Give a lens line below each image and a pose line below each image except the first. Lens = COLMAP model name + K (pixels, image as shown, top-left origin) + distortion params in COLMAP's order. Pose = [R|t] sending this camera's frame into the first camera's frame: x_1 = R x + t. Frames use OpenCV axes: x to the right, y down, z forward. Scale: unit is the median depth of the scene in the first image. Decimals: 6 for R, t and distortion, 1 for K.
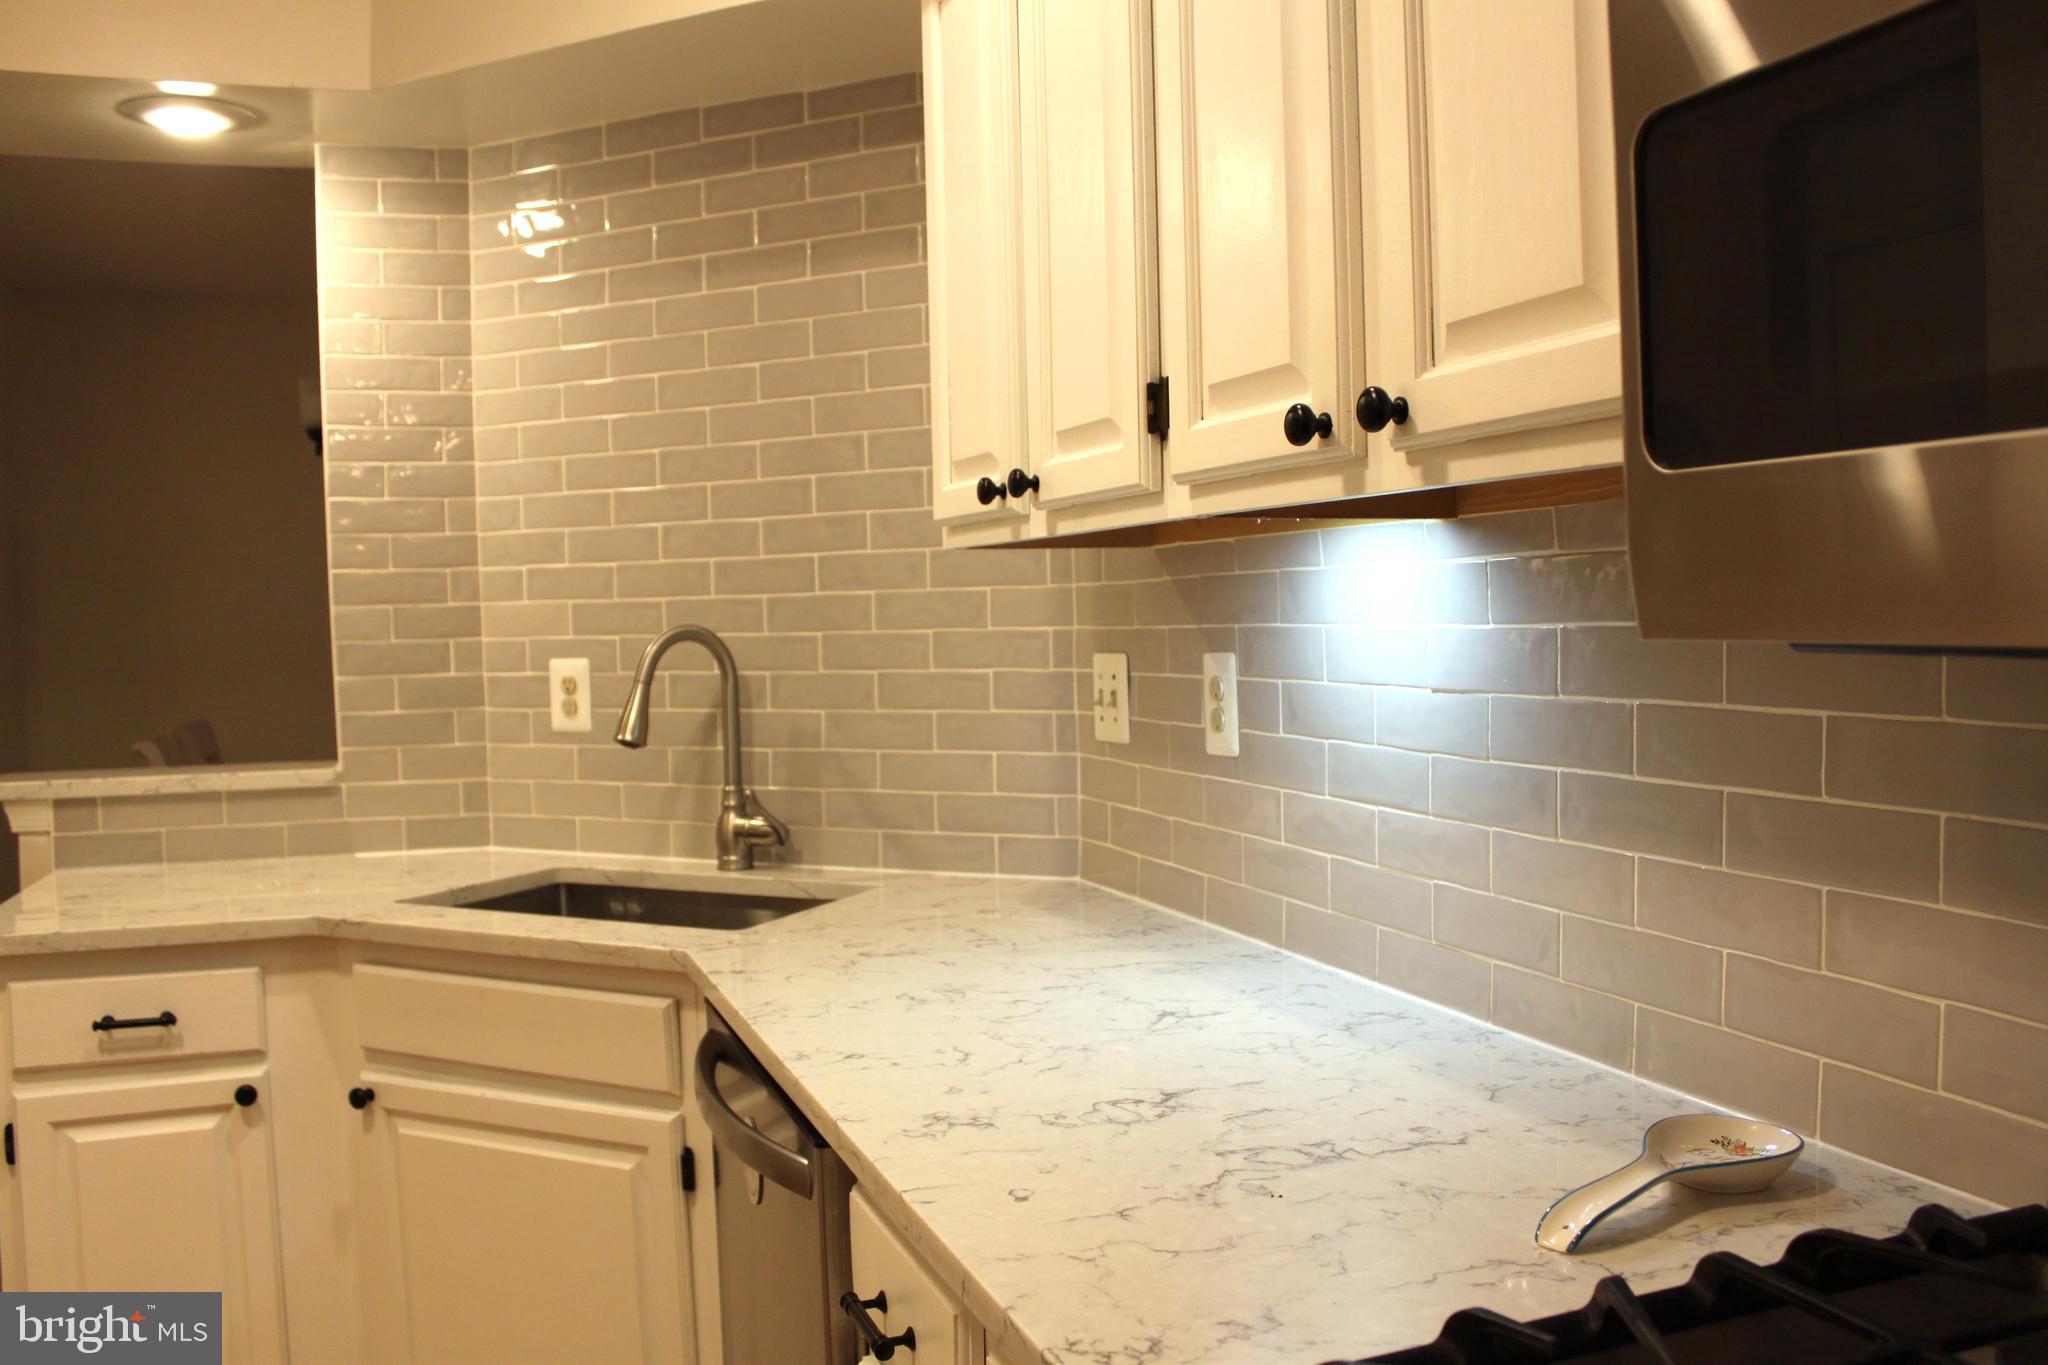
lens RADIAL K [[1682.3, 0, 1024.0], [0, 1682.3, 682.5], [0, 0, 1]] dist [-0.161872, 0.151162]
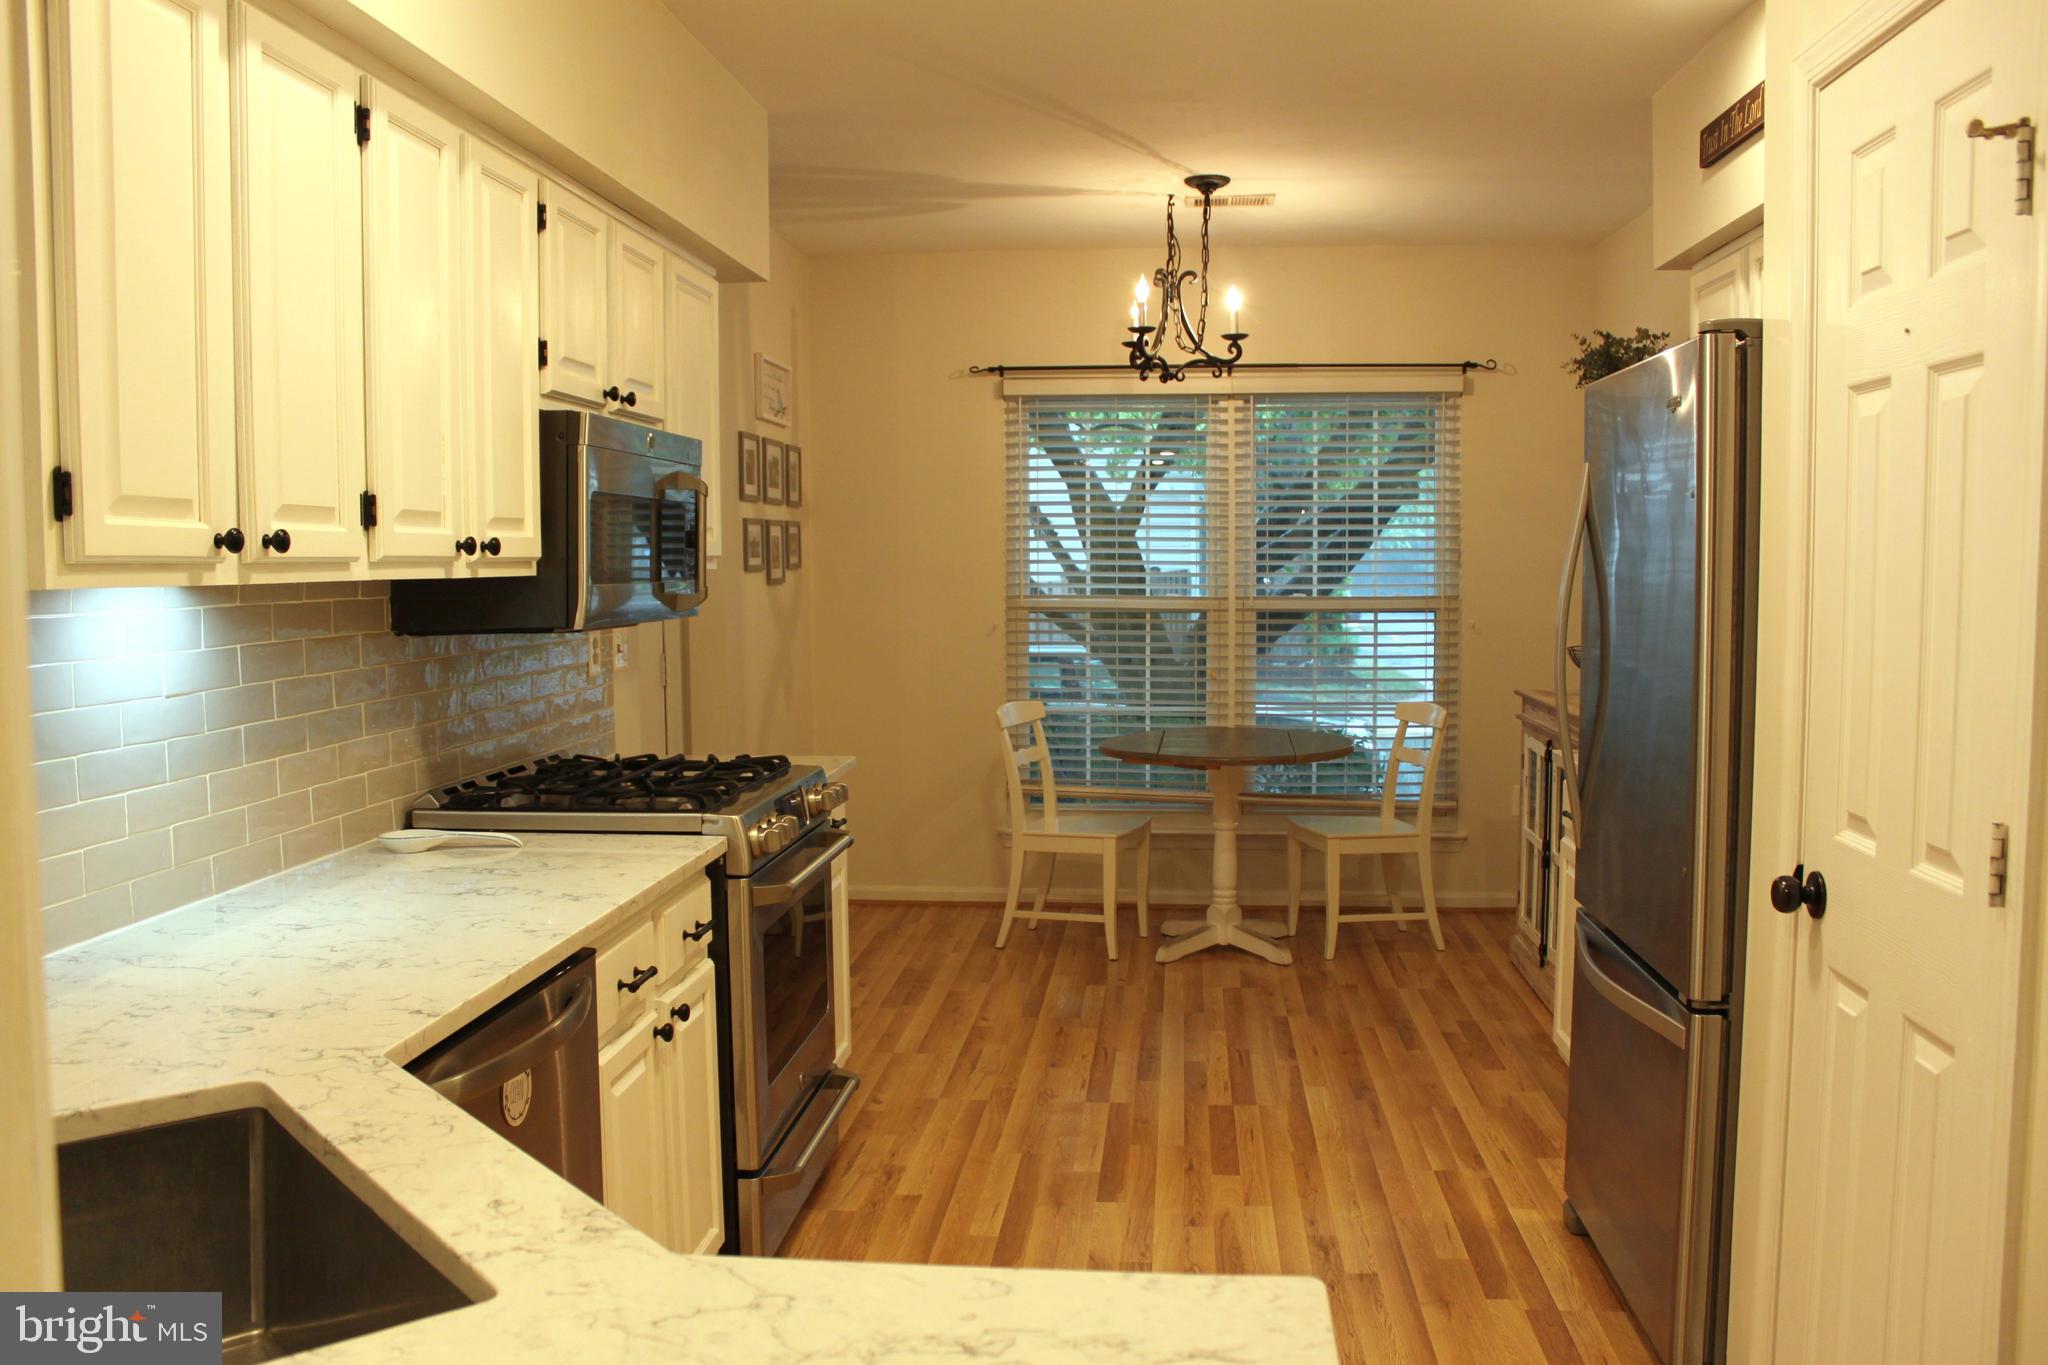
lens RADIAL K [[1682.3, 0, 1024.0], [0, 1682.3, 682.5], [0, 0, 1]] dist [-0.161872, 0.151162]
pose [[-0.894926, -0.007044, 0.446159, -0.742822], [0.042865, 0.993894, 0.101672, -0.083958], [-0.444151, 0.110114, -0.889160, 1.340519]]
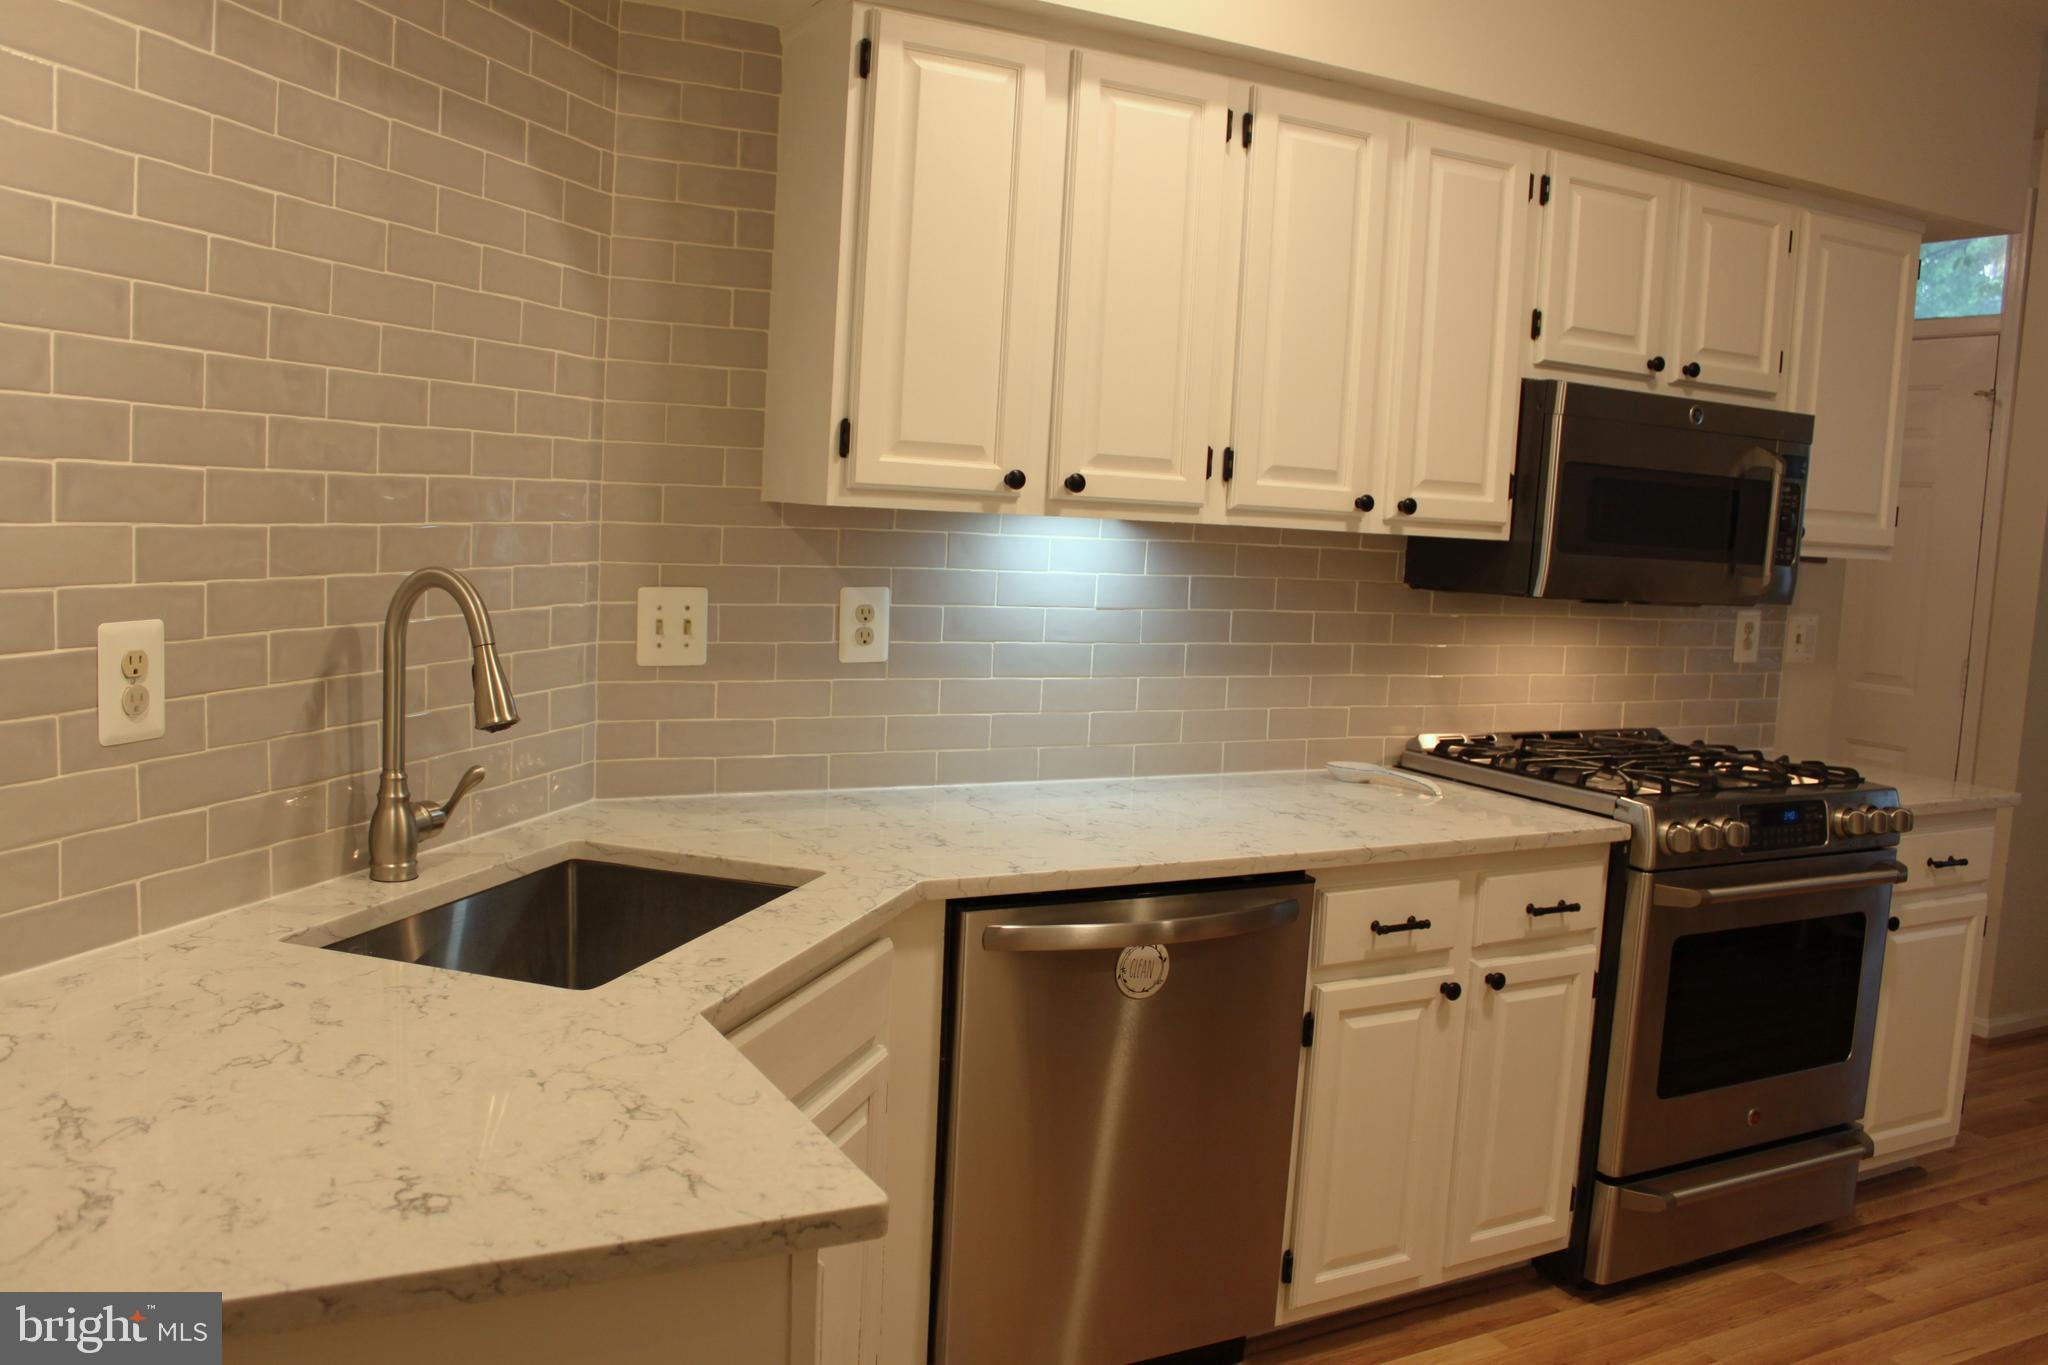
lens RADIAL K [[1682.3, 0, 1024.0], [0, 1682.3, 682.5], [0, 0, 1]] dist [-0.161872, 0.151162]
pose [[-0.138125, -0.093978, 0.985946, -1.087319], [-0.008031, 0.995562, 0.093769, -0.060216], [-0.990382, 0.005034, -0.138267, 0.925773]]
